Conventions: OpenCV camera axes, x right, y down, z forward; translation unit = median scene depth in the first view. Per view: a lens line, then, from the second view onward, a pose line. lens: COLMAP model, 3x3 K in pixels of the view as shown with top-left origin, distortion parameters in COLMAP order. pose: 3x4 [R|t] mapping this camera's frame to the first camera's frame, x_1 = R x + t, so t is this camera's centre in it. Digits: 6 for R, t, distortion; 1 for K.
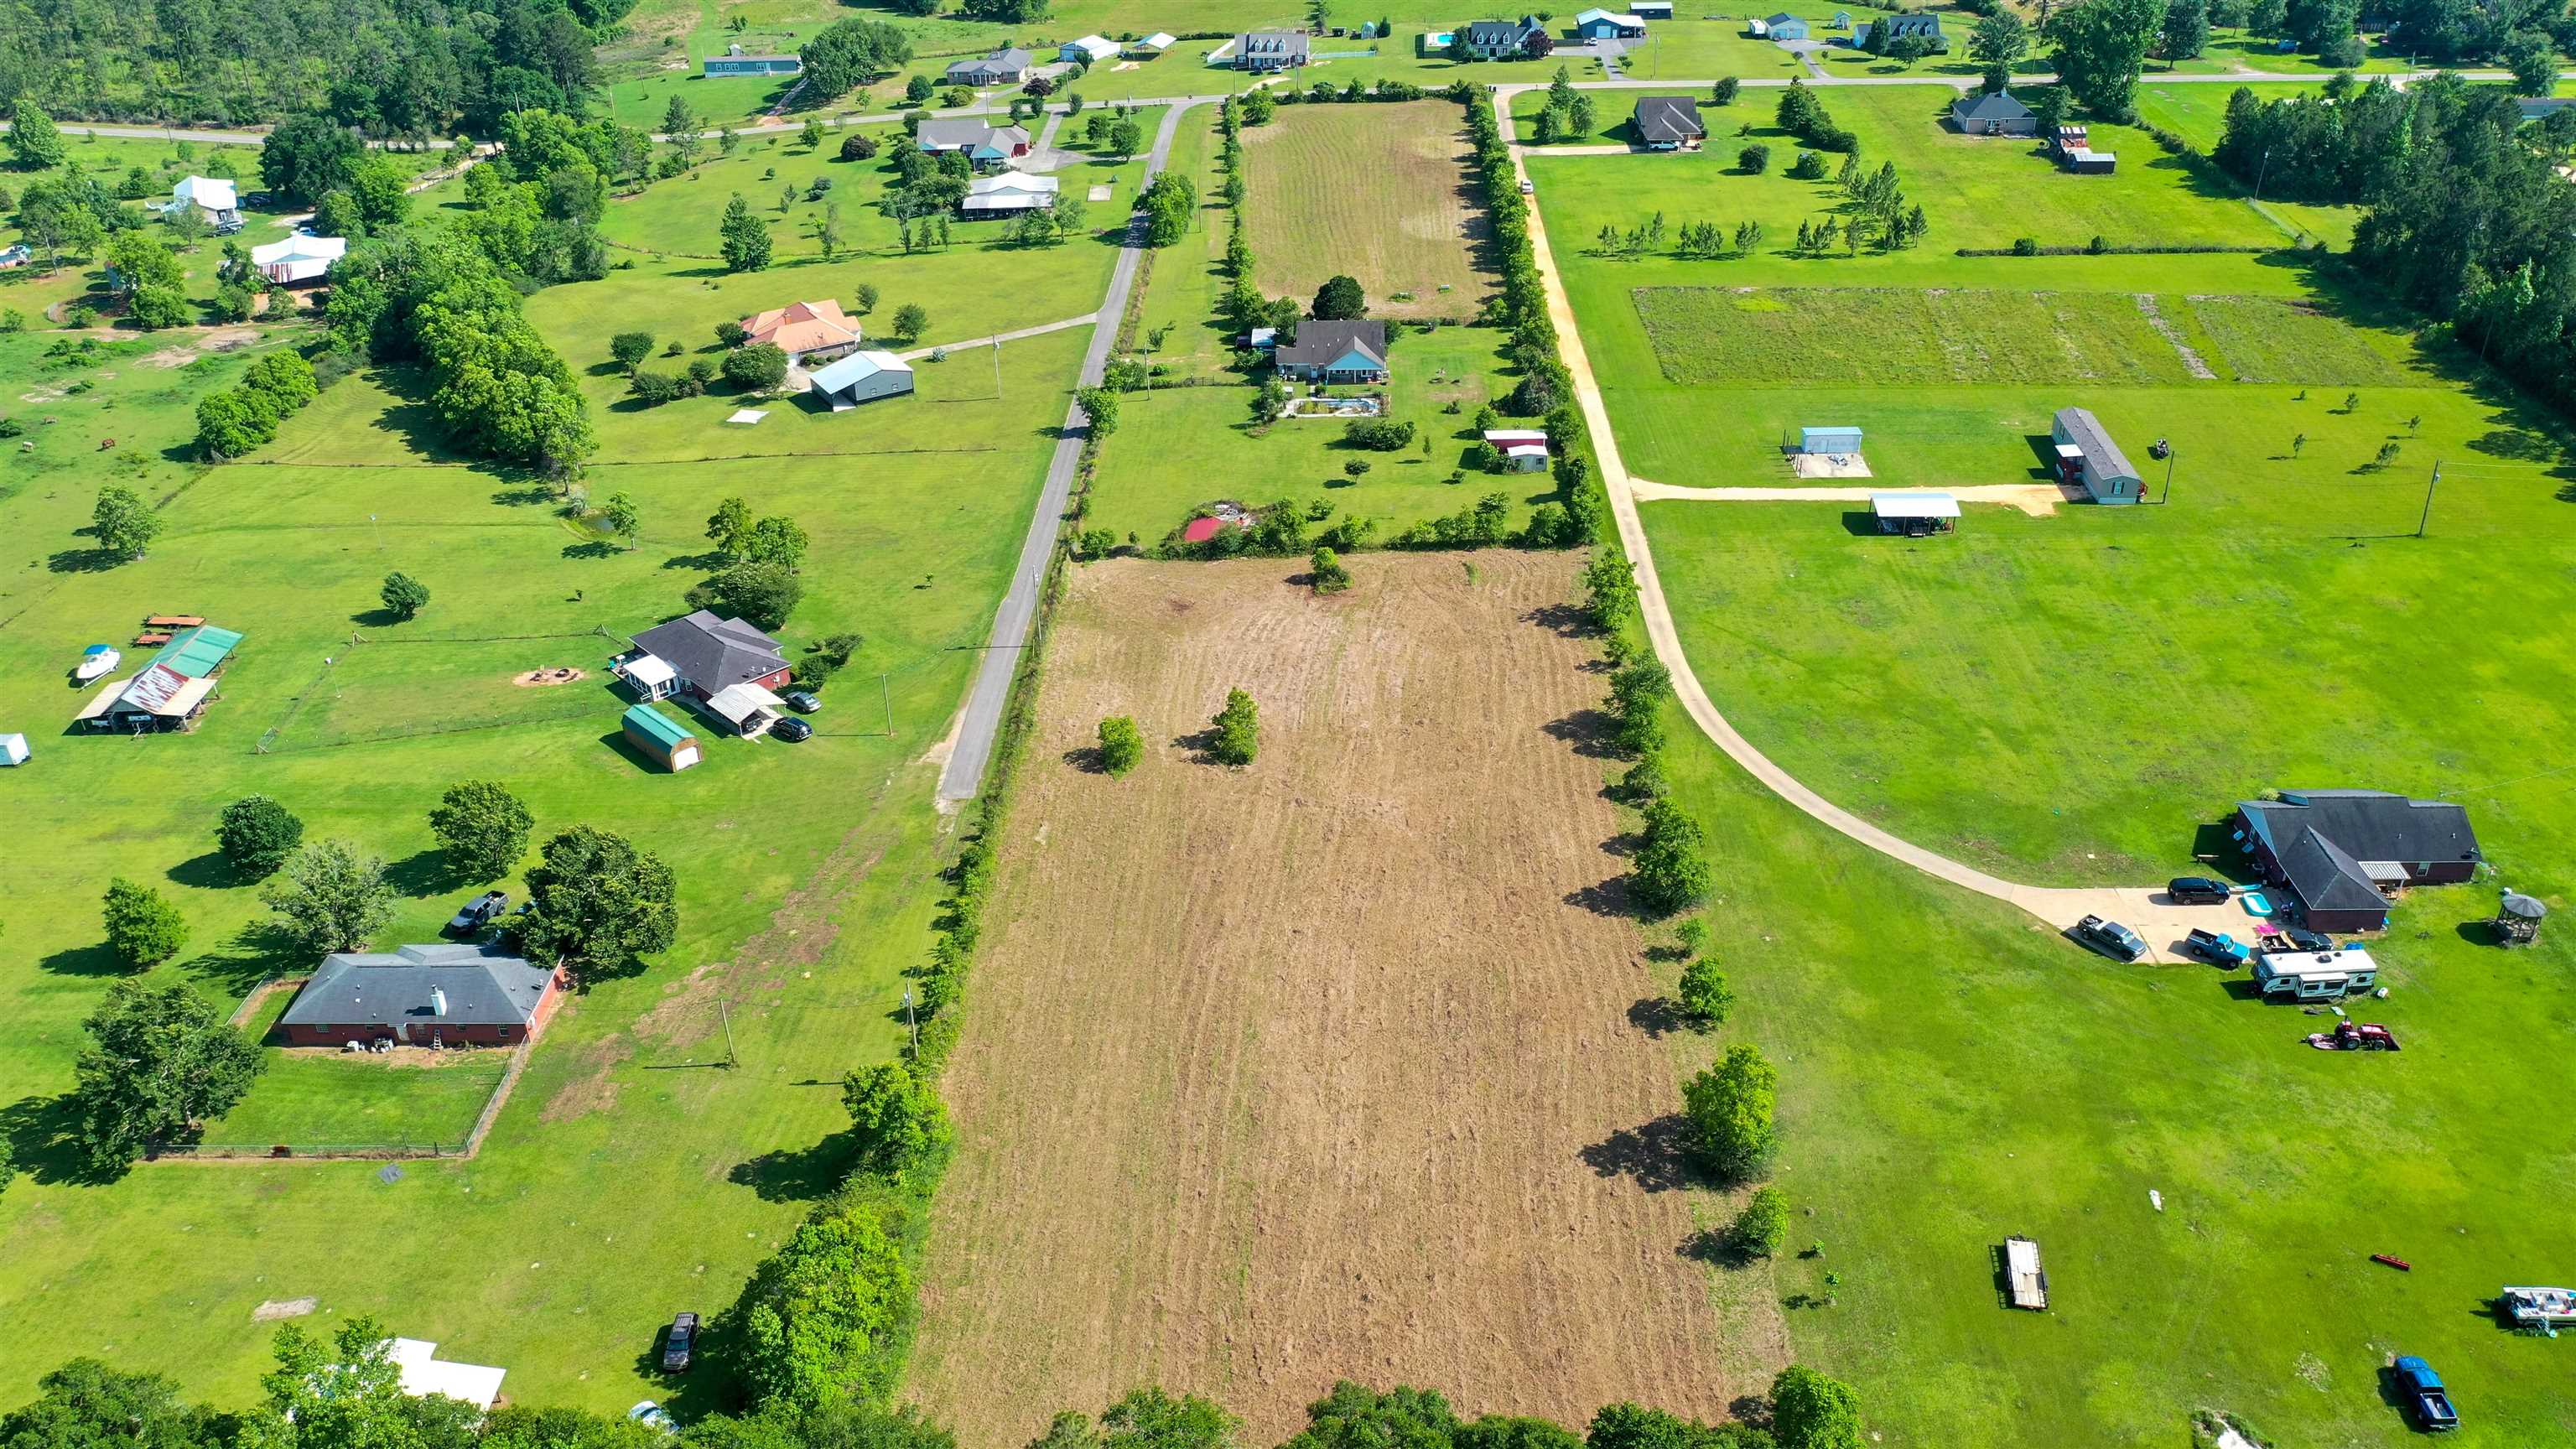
lens RADIAL K [[2019.9, 0, 1288.0], [0, 2019.9, 724.5], [0, 0, 1]] dist [-0.018002, 0.008760]
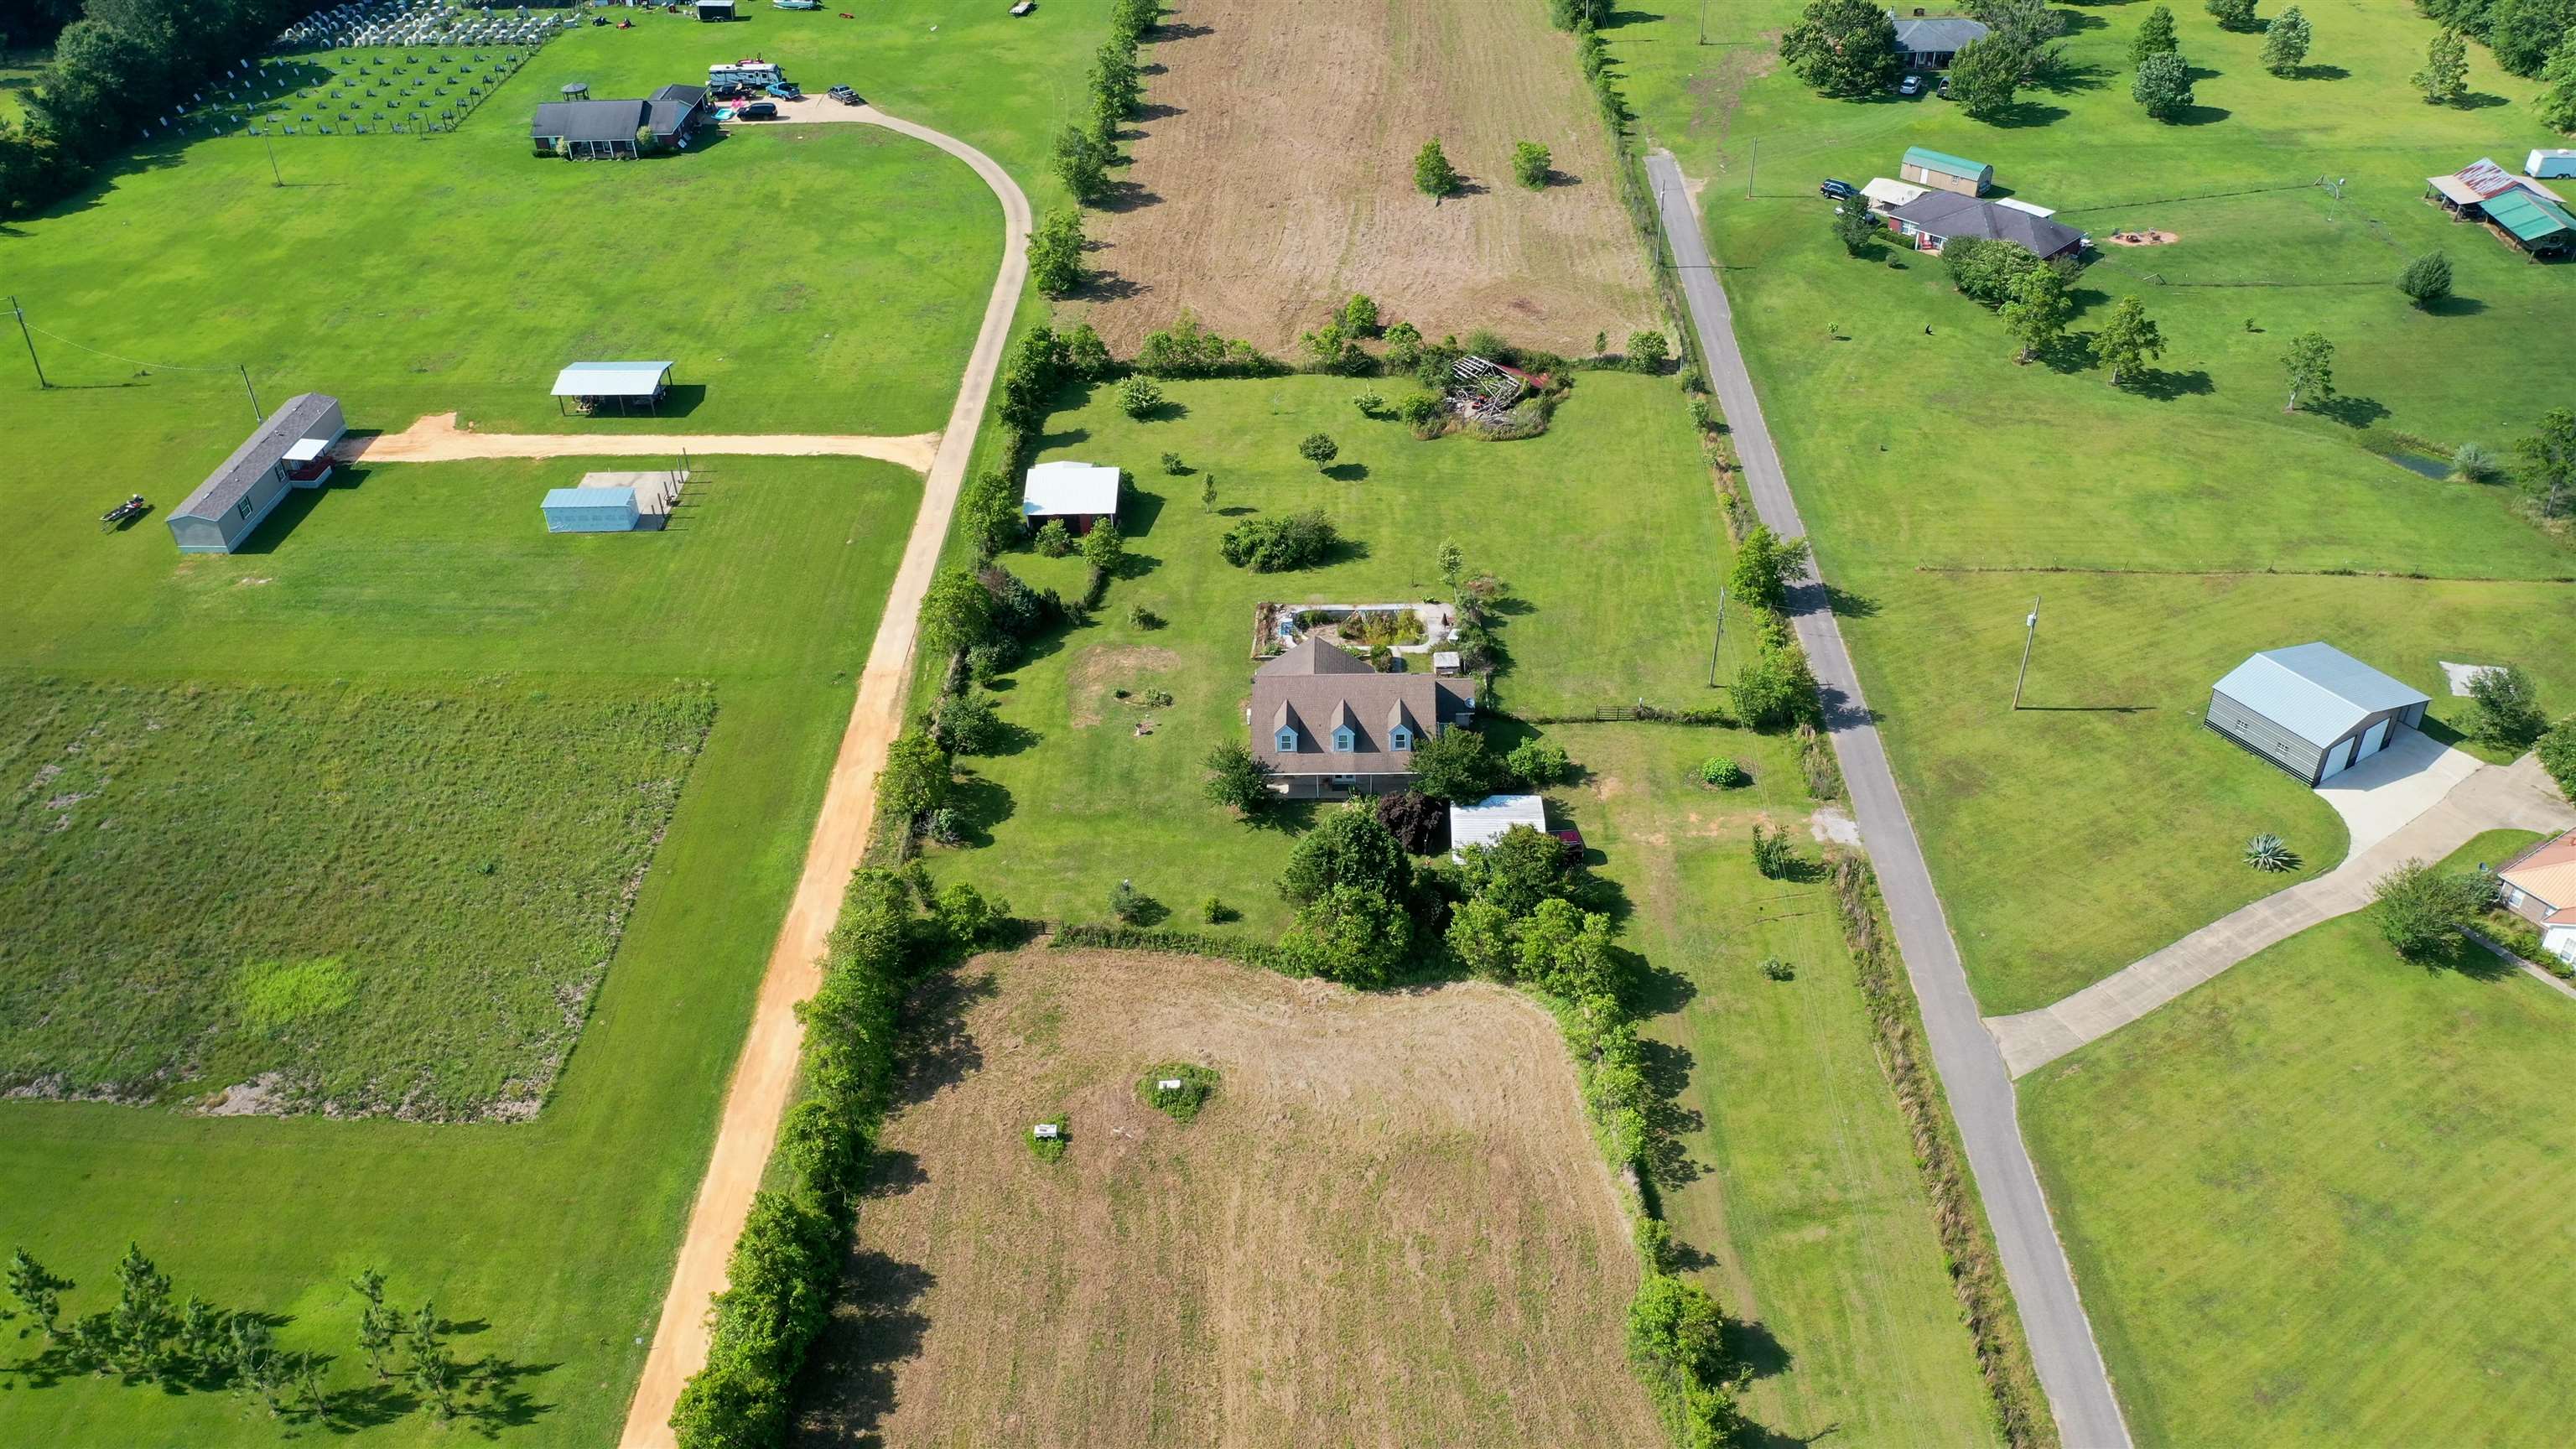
lens RADIAL K [[2019.9, 0, 1288.0], [0, 2019.9, 724.5], [0, 0, 1]] dist [-0.018002, 0.008760]
pose [[-0.998797, 0.040386, 0.027799, 0.024915], [0.041938, 0.410038, 0.911104, -0.608428], [0.025397, 0.911174, -0.411238, 1.164893]]
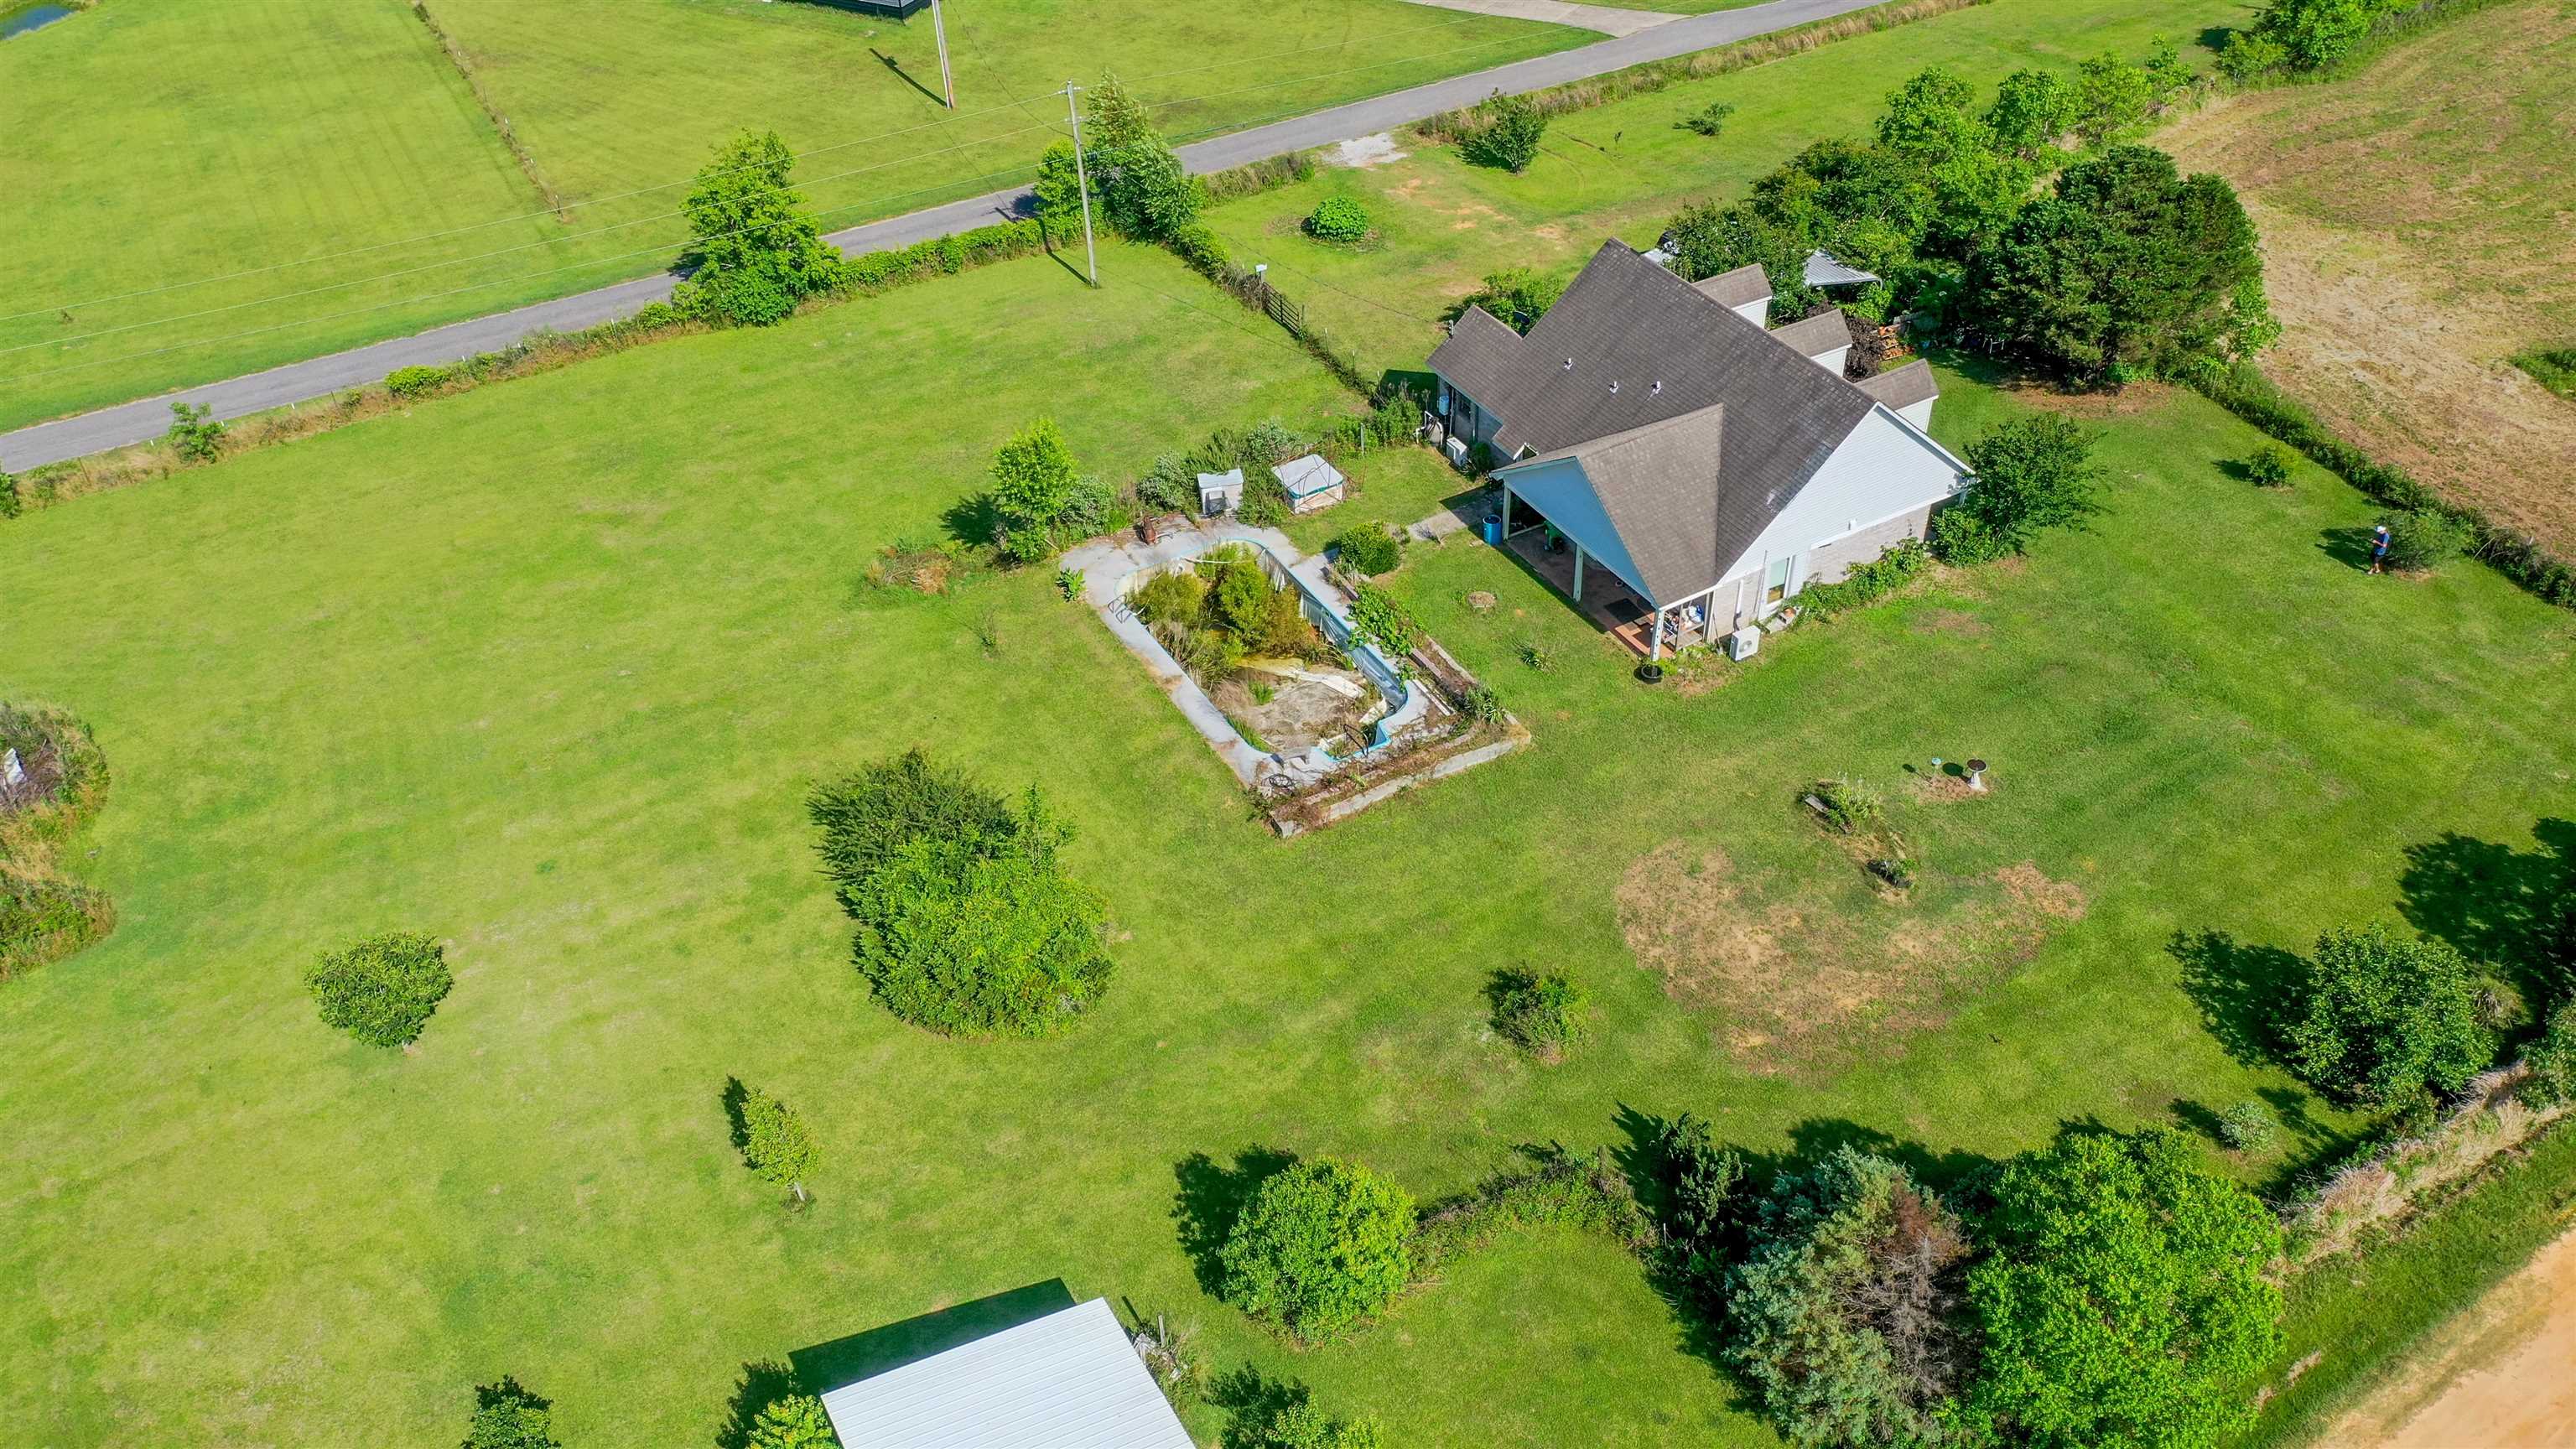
lens RADIAL K [[2019.9, 0, 1288.0], [0, 2019.9, 724.5], [0, 0, 1]] dist [-0.018002, 0.008760]
pose [[0.507889, 0.540604, -0.670669, 0.161091], [-0.411211, 0.836278, 0.362691, -0.213115], [0.756937, 0.091580, 0.647039, 0.803593]]
